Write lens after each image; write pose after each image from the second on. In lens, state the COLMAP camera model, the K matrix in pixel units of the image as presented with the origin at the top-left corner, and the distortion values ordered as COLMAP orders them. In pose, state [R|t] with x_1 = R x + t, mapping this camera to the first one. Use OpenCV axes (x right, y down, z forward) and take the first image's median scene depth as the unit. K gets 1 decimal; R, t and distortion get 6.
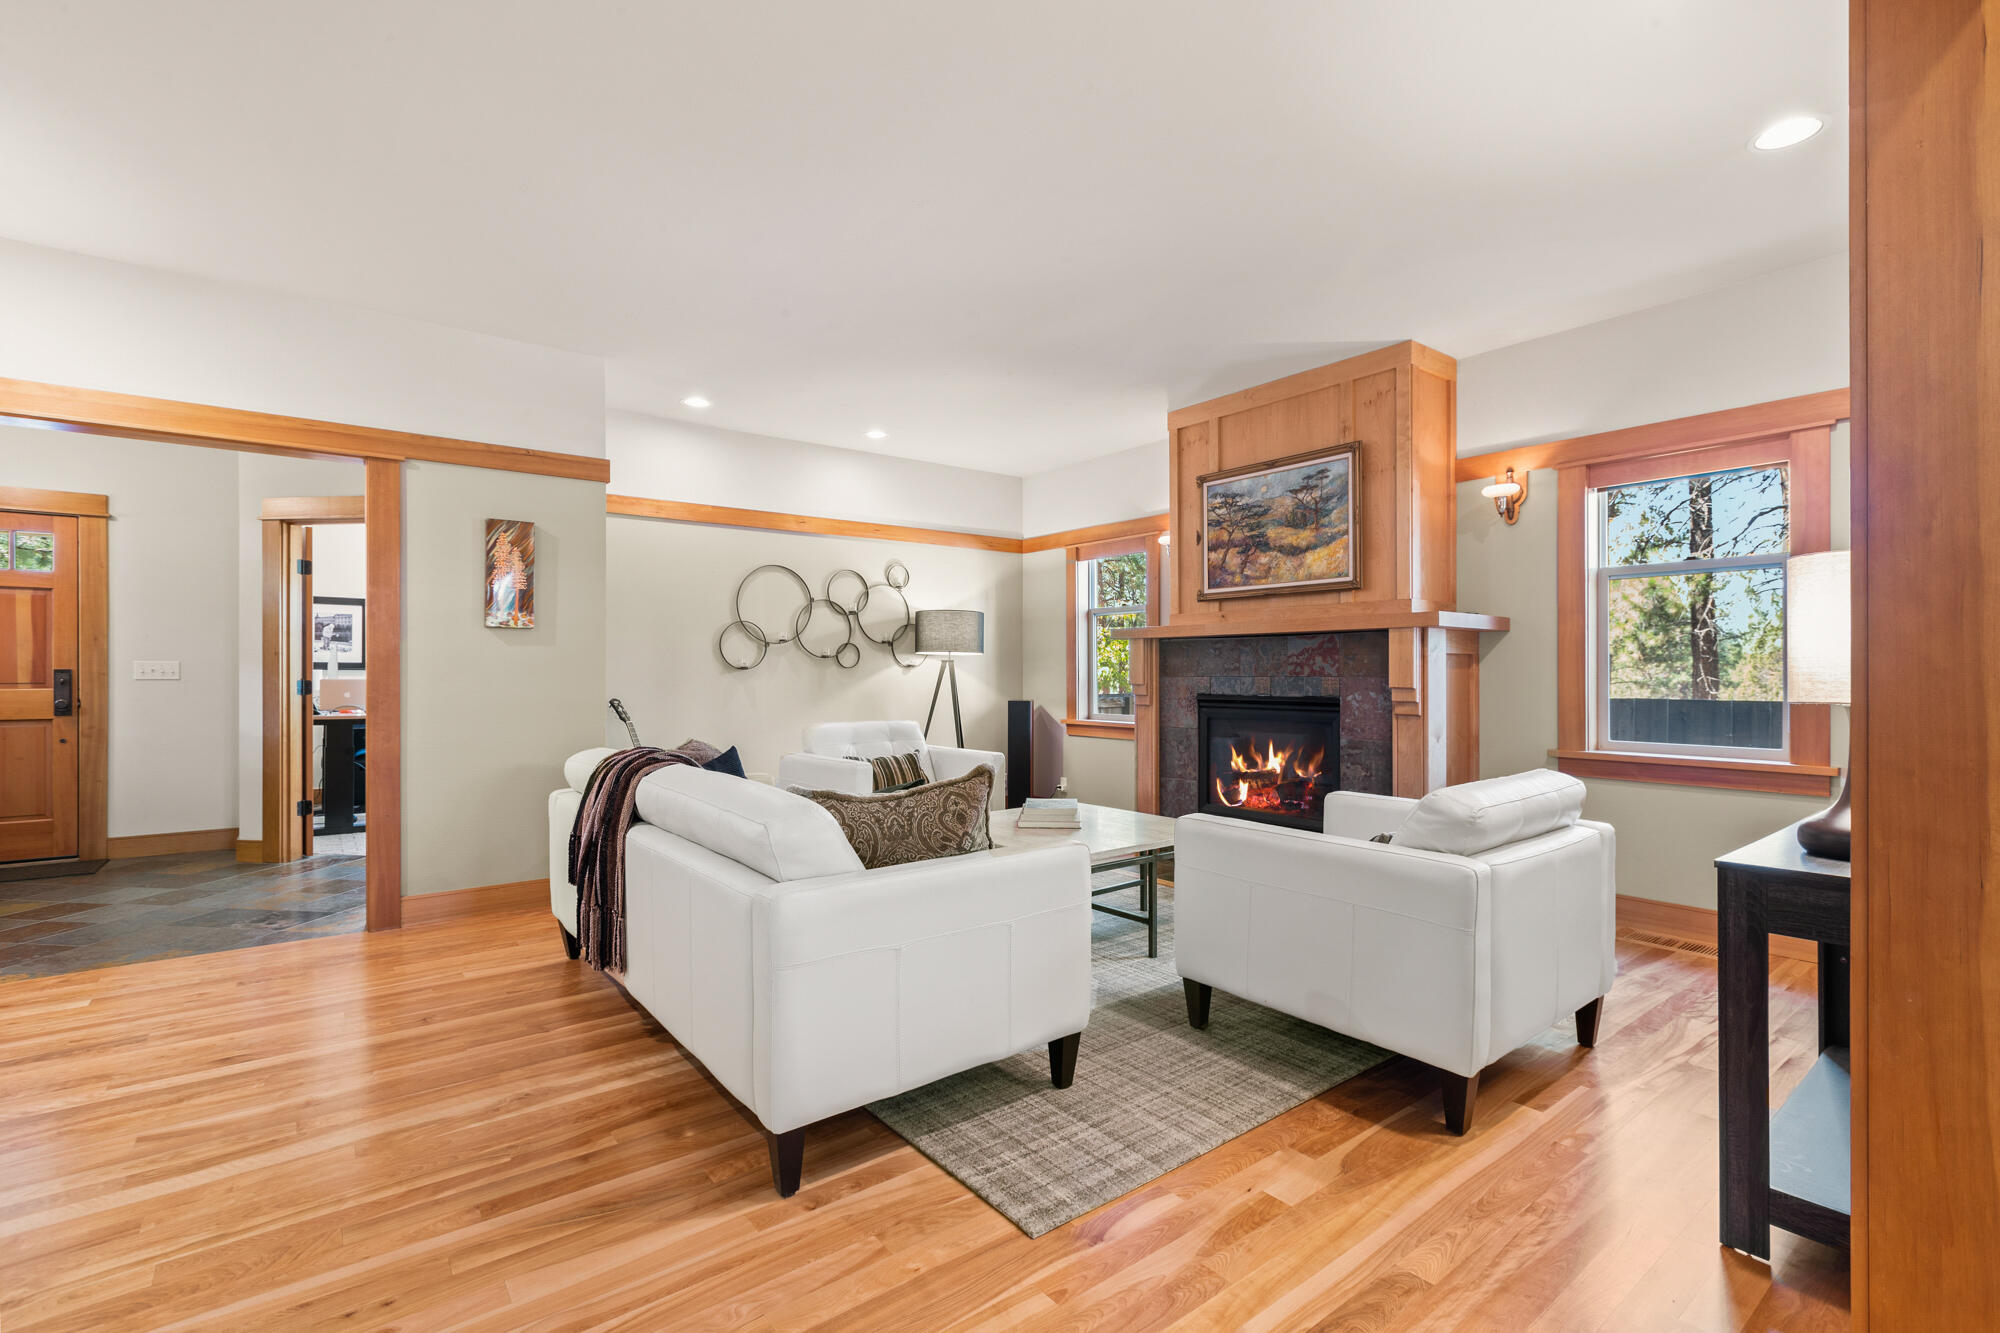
lens RADIAL K [[901.0, 0, 987.6], [0, 901.0, 669.2], [0, 0, 1]] dist [0.003195, -0.000058]
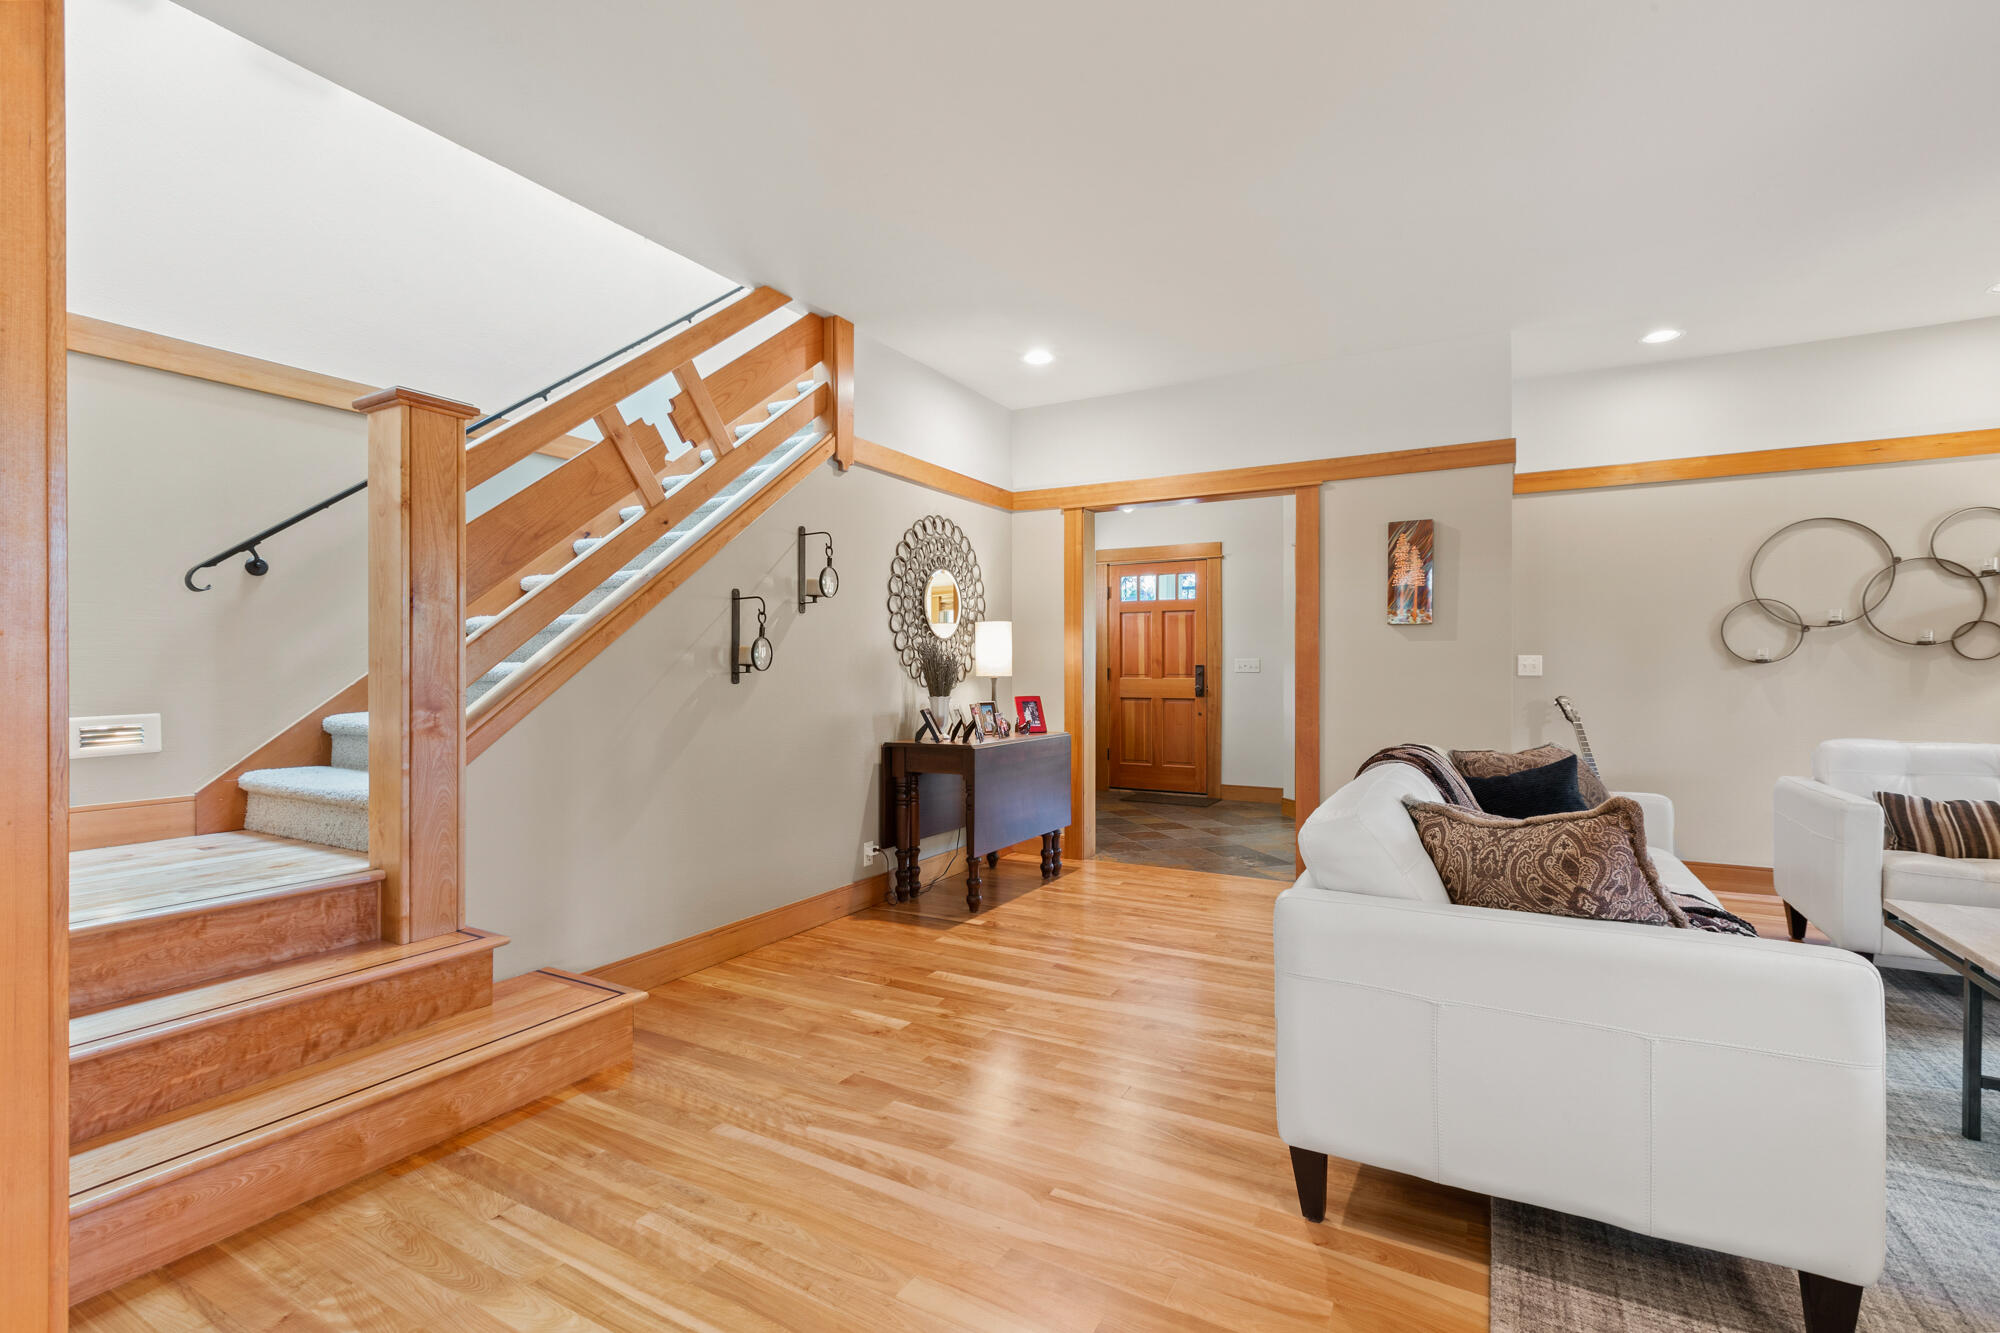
lens RADIAL K [[901.0, 0, 986.5], [0, 901.0, 667.7], [0, 0, 1]] dist [0.003195, -0.000058]
pose [[0.388033, 0.000236, -0.921645, 0.237696], [0.003272, 0.999993, 0.001633, 0.000979], [0.921640, -0.003649, 0.388030, 0.146742]]
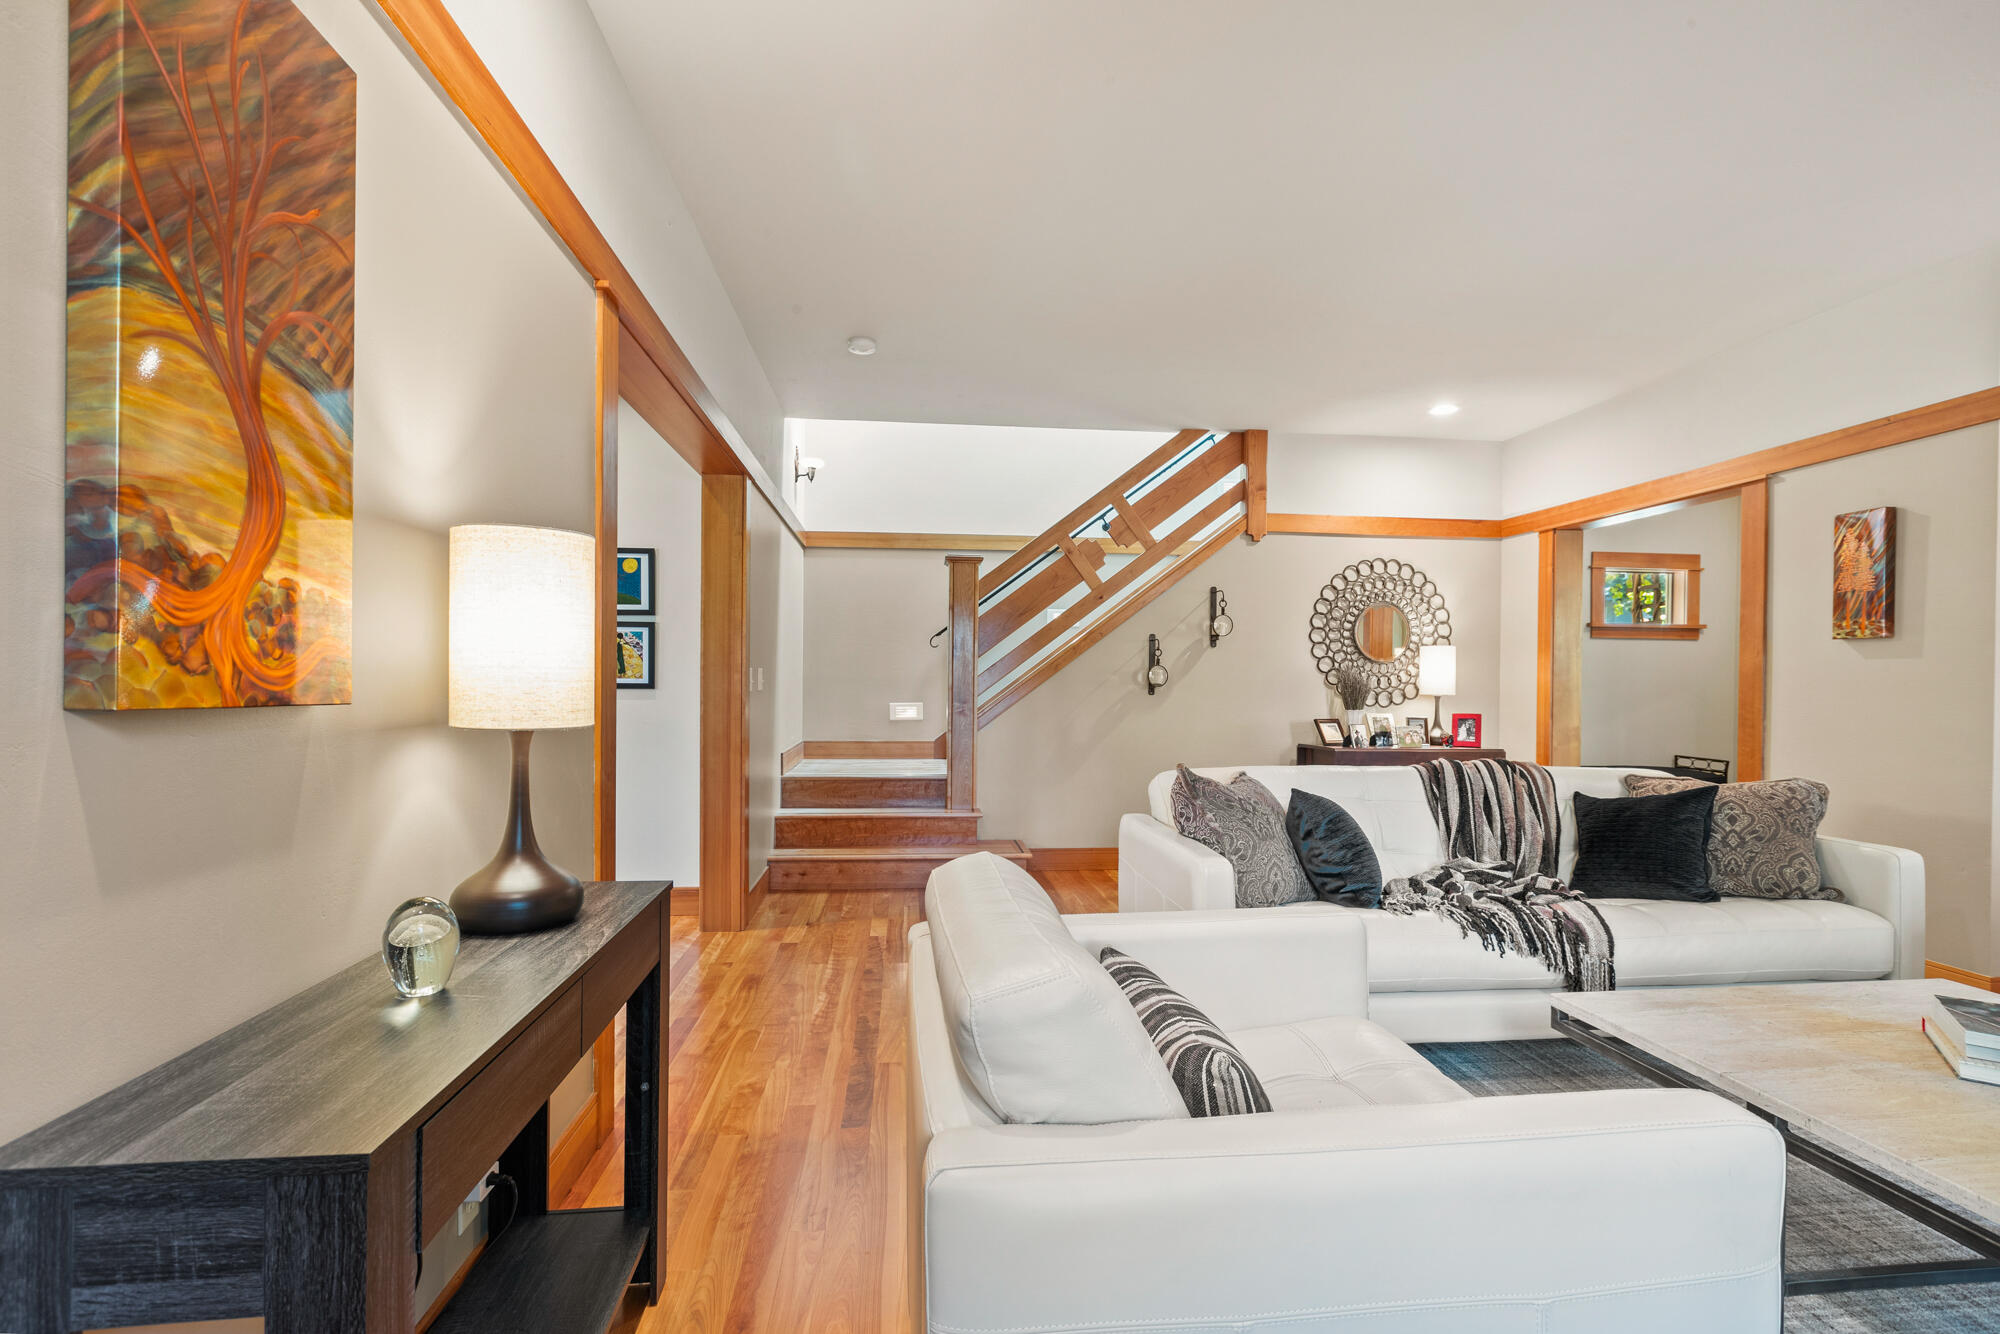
lens RADIAL K [[901.0, 0, 995.9], [0, 901.0, 681.6], [0, 0, 1]] dist [0.003195, -0.000058]
pose [[-0.511524, -0.007152, -0.859239, 0.614236], [-0.006500, 0.999969, -0.004454, 0.004650], [0.859245, 0.003307, -0.511554, 0.732875]]
